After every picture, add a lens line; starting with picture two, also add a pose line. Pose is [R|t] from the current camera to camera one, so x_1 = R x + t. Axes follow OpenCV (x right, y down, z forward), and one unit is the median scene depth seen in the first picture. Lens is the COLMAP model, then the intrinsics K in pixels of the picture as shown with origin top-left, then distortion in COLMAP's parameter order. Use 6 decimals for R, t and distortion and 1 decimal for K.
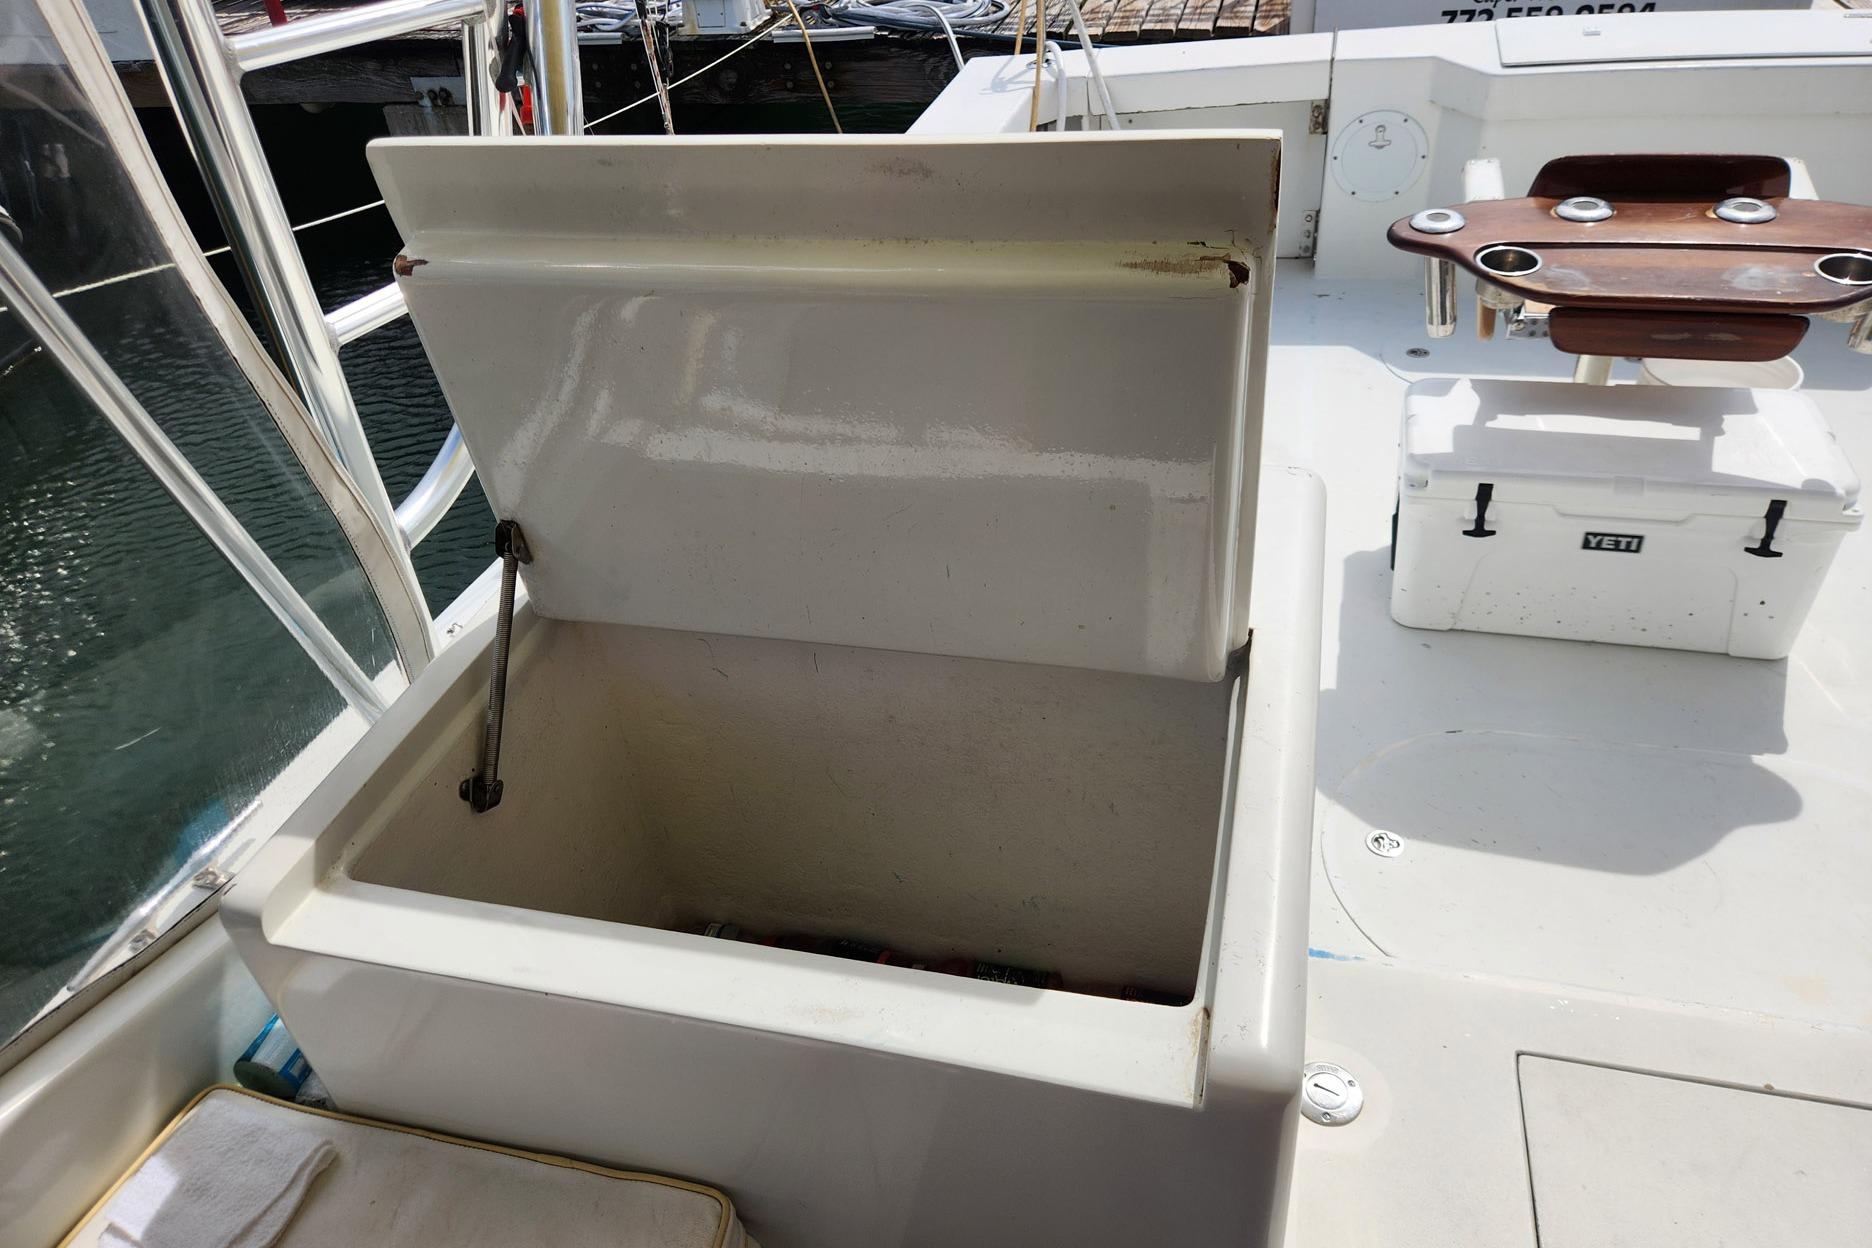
lens RADIAL K [[1311.7, 0, 964.1], [0, 1311.7, 587.2], [0, 0, 1]] dist [0.153317, -0.134157]
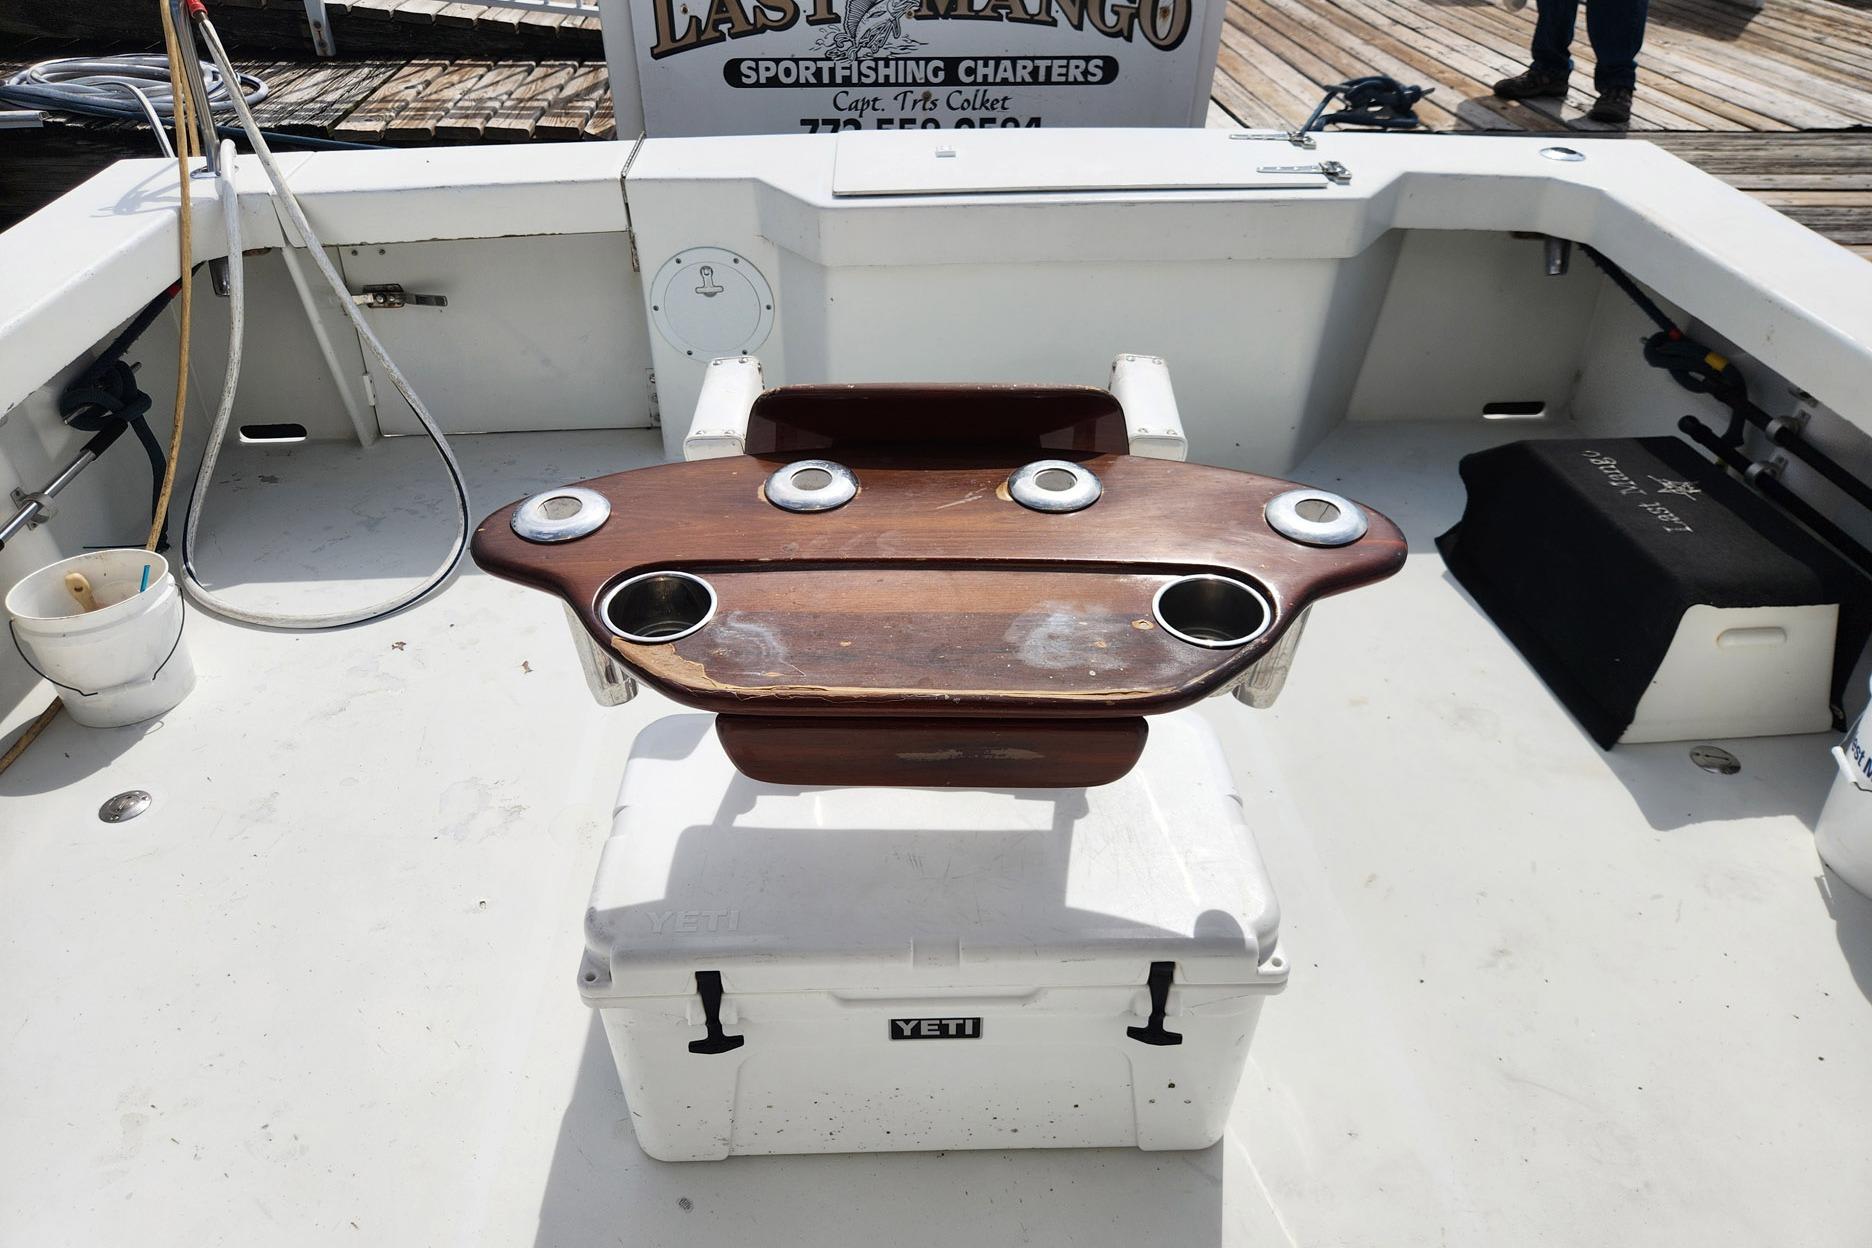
lens RADIAL K [[1281.0, 0, 927.2], [0, 1281.0, 598.1], [0, 0, 1]] dist [0.071190, -0.037602]
pose [[0.959089, -0.086874, 0.269447, 0.326195], [0.097010, 0.994982, -0.024505, -0.195347], [-0.265966, 0.049642, 0.962703, 0.431073]]
